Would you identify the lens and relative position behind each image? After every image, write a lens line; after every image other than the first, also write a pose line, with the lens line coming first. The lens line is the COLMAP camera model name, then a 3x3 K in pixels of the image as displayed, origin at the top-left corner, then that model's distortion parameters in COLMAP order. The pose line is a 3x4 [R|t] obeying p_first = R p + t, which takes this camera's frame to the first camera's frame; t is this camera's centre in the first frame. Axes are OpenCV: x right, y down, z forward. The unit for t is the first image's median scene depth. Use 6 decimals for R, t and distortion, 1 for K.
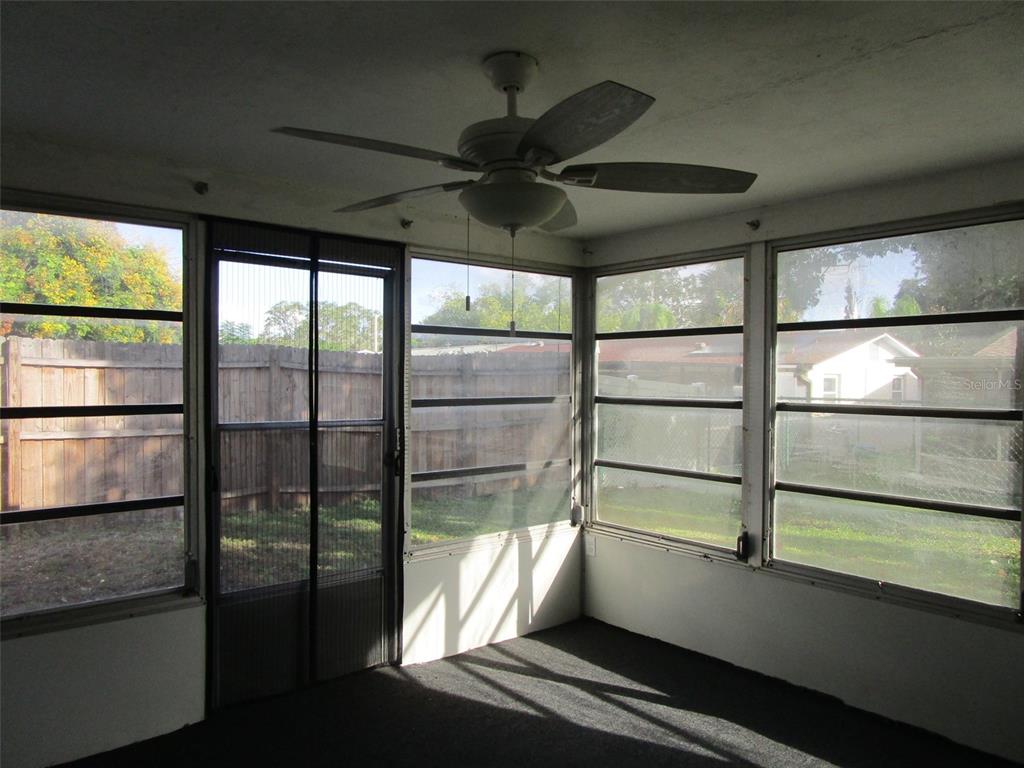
lens RADIAL K [[734.5, 0, 511.3], [0, 734.5, 385.7], [0, 0, 1]] dist [-0.035537, 0.012391]
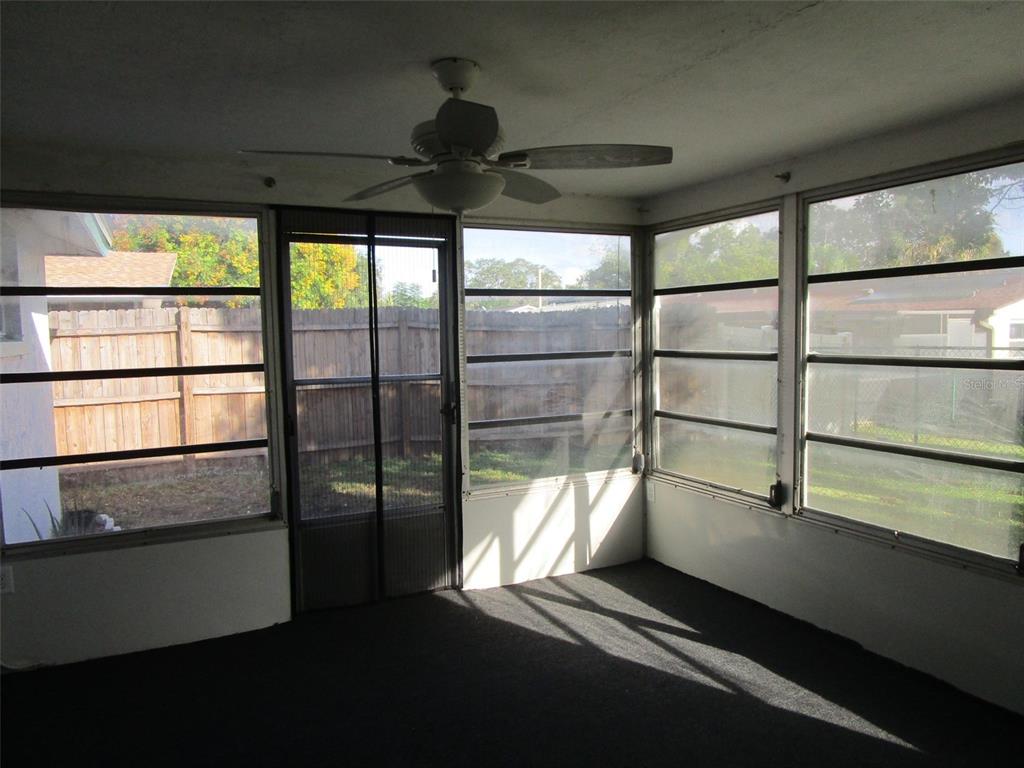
lens RADIAL K [[734.5, 0, 512.2], [0, 734.5, 387.0], [0, 0, 1]] dist [-0.035537, 0.012391]
pose [[0.973783, -0.005314, -0.227418, 0.190164], [0.019989, 0.997859, 0.062276, -0.002812], [0.226600, -0.065189, 0.971804, -0.074772]]
